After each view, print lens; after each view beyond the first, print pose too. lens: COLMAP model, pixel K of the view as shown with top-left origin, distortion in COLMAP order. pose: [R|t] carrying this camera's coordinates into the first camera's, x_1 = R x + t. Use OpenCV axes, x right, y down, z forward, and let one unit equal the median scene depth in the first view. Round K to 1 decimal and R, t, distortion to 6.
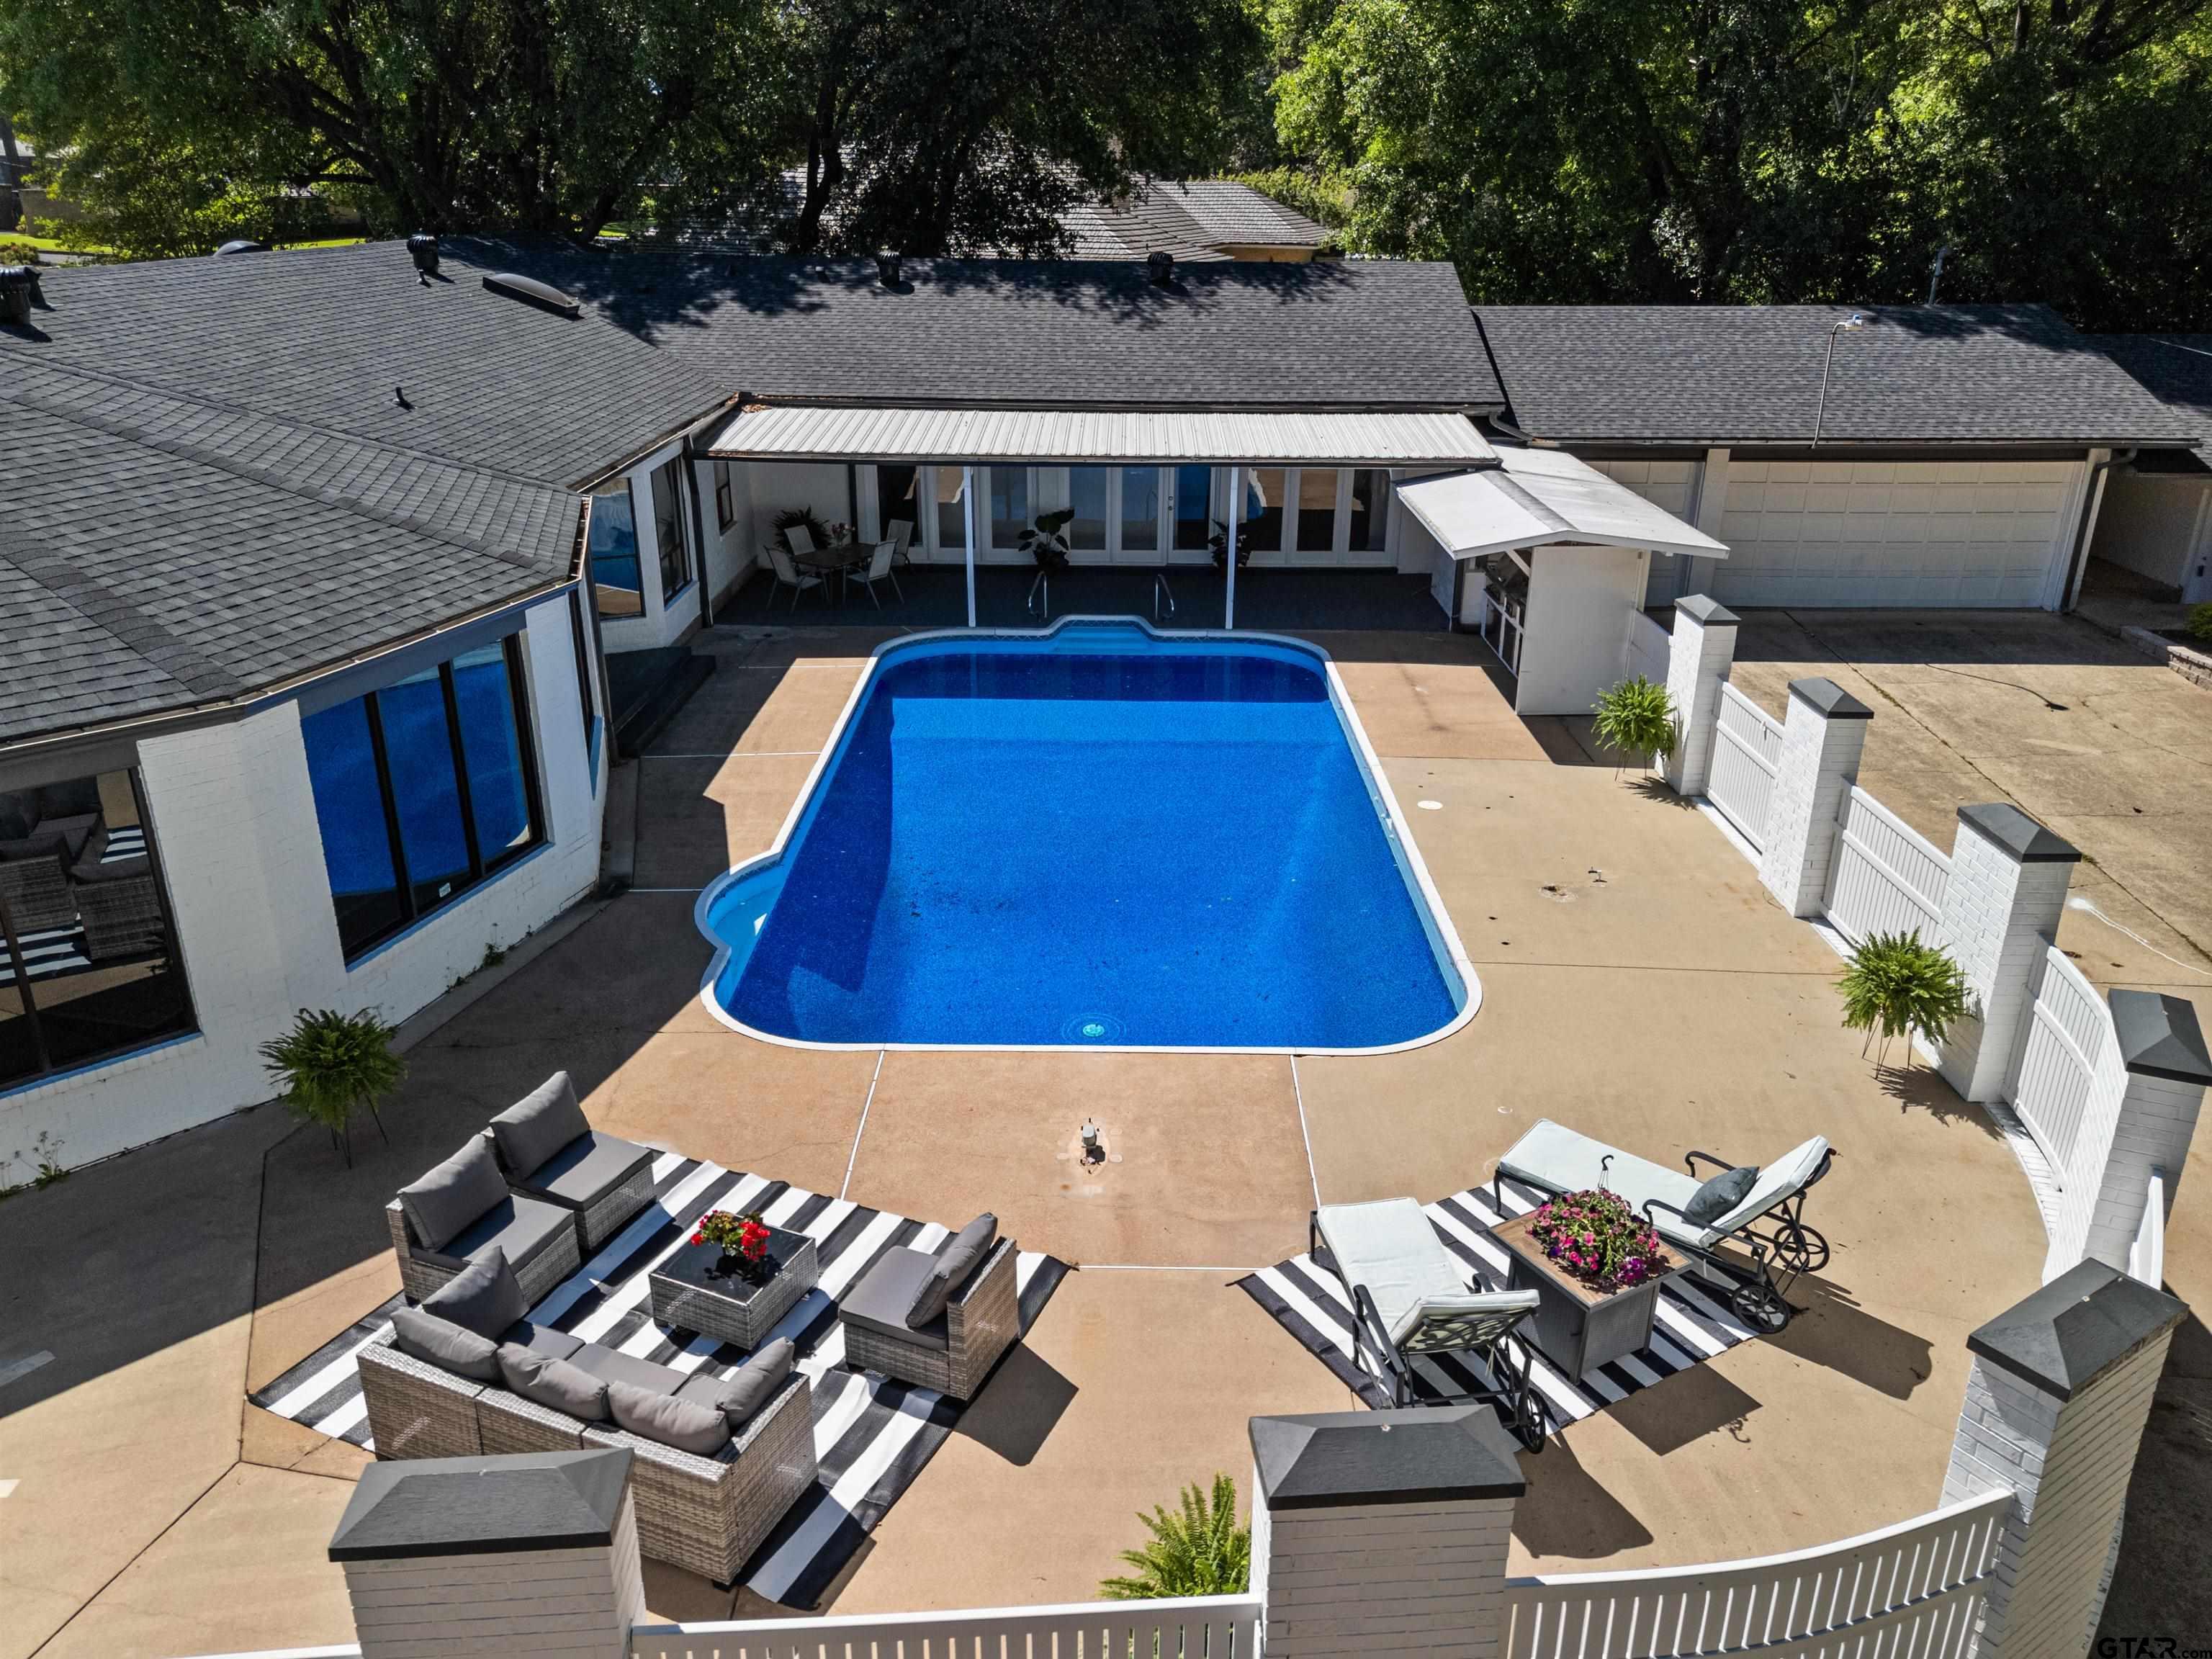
lens RADIAL K [[1628.7, 0, 1115.3], [0, 1628.7, 841.0], [0, 0, 1]] dist [0.088097, -0.089228]
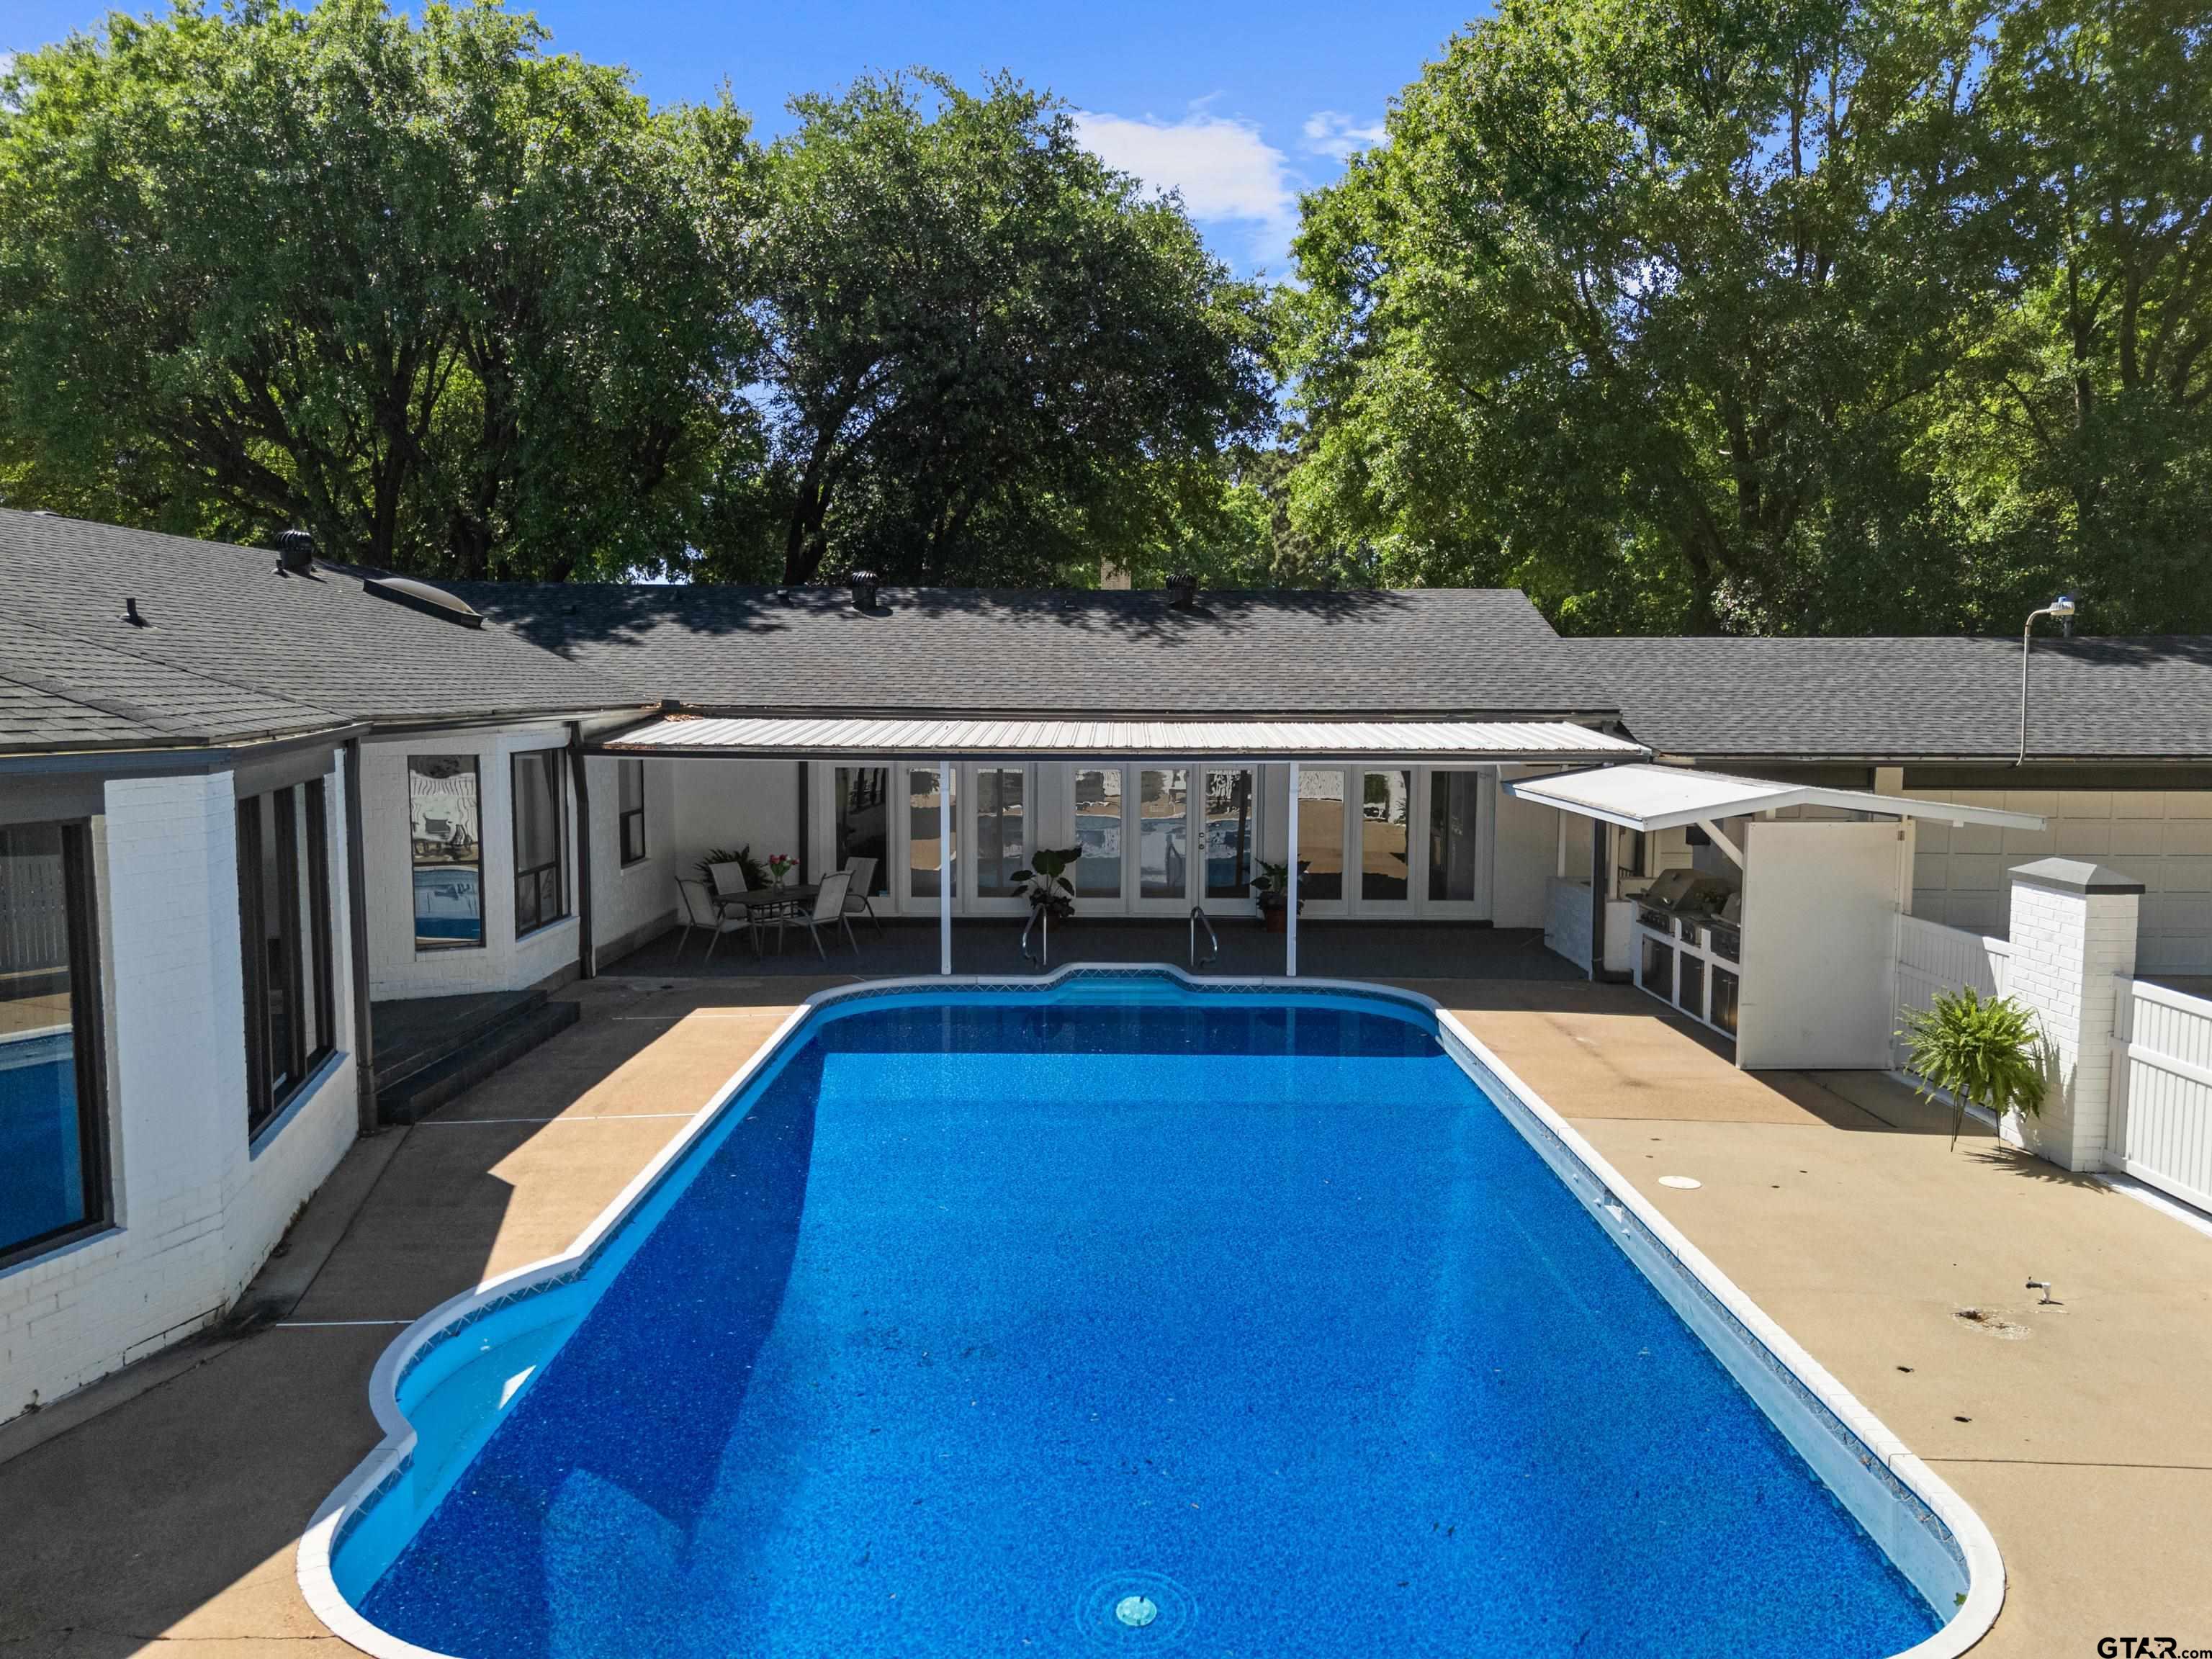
lens RADIAL K [[1628.7, 0, 1115.3], [0, 1628.7, 841.0], [0, 0, 1]] dist [0.088097, -0.089228]
pose [[0.999982, -0.002809, 0.005284, -0.013445], [0.004194, 0.958825, -0.283966, 0.019819], [-0.004269, 0.283983, 0.958820, 0.252157]]
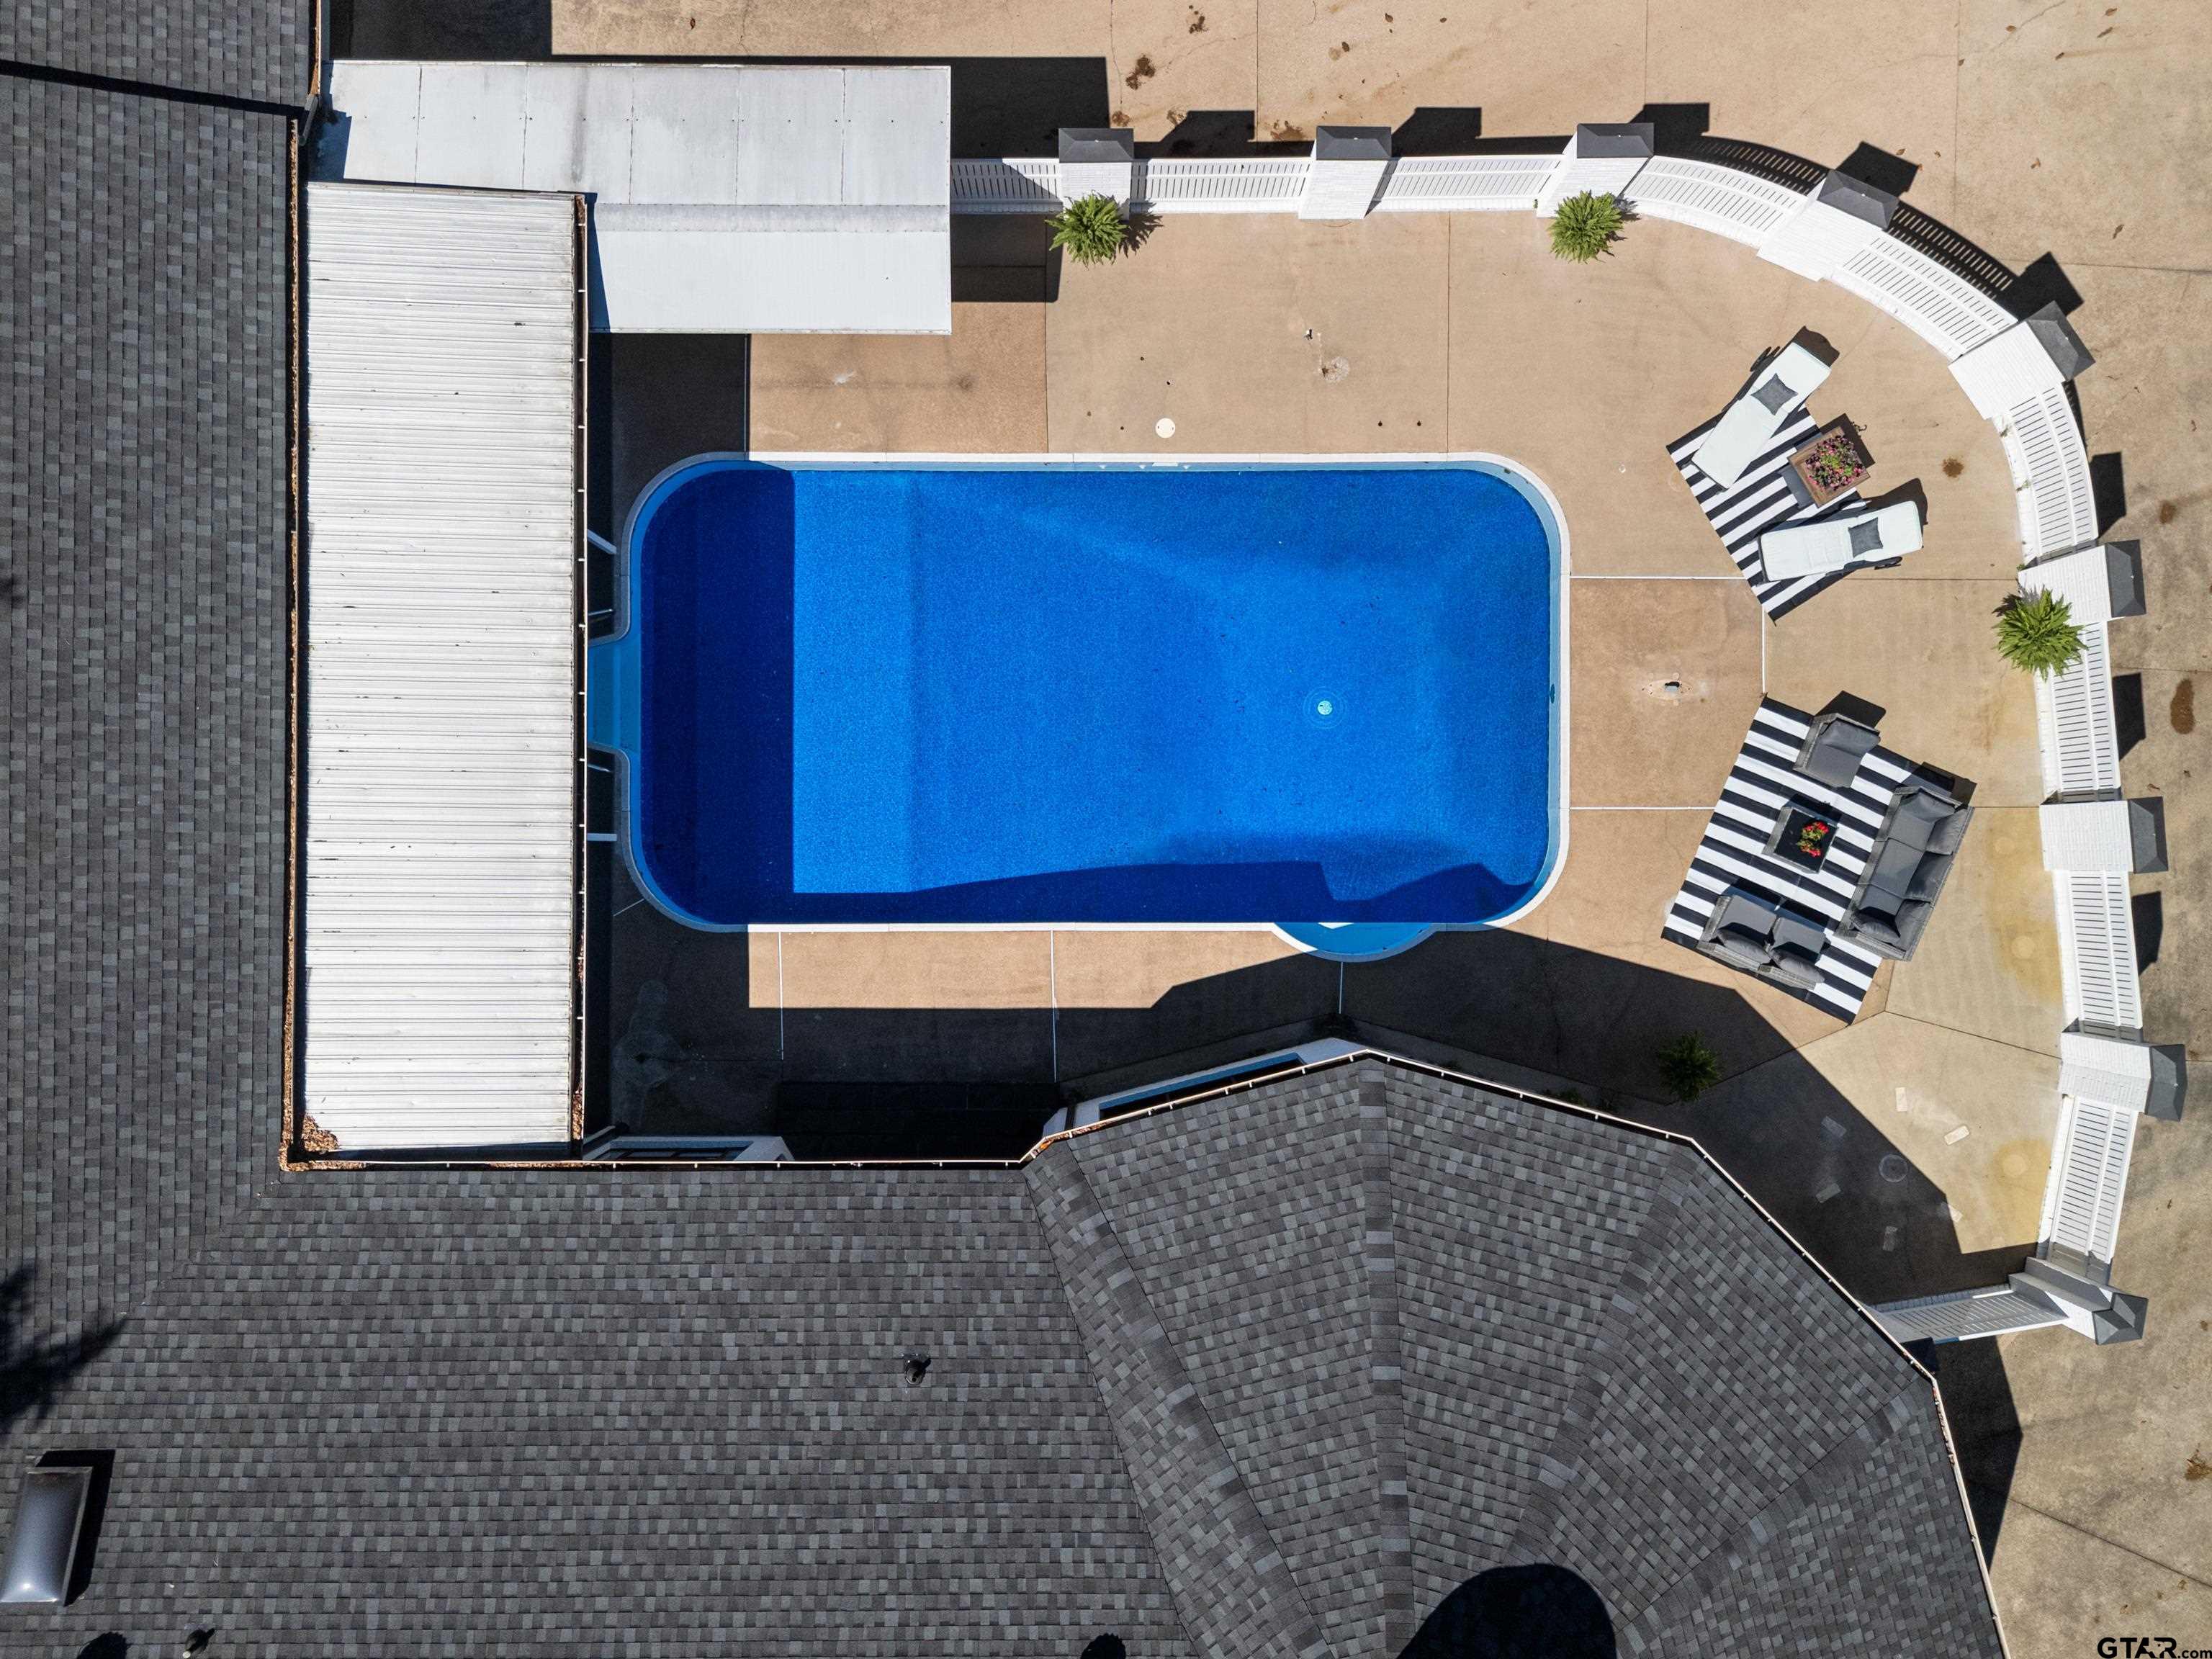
lens RADIAL K [[1670.8, 0, 1102.6], [0, 1670.8, 823.8], [0, 0, 1]] dist [0.014364, 0.005611]
pose [[-0.002098, -0.999995, 0.002243, -0.077347], [0.366304, 0.001319, 0.930494, -0.828303], [-0.930493, 0.002774, 0.366300, 0.384722]]
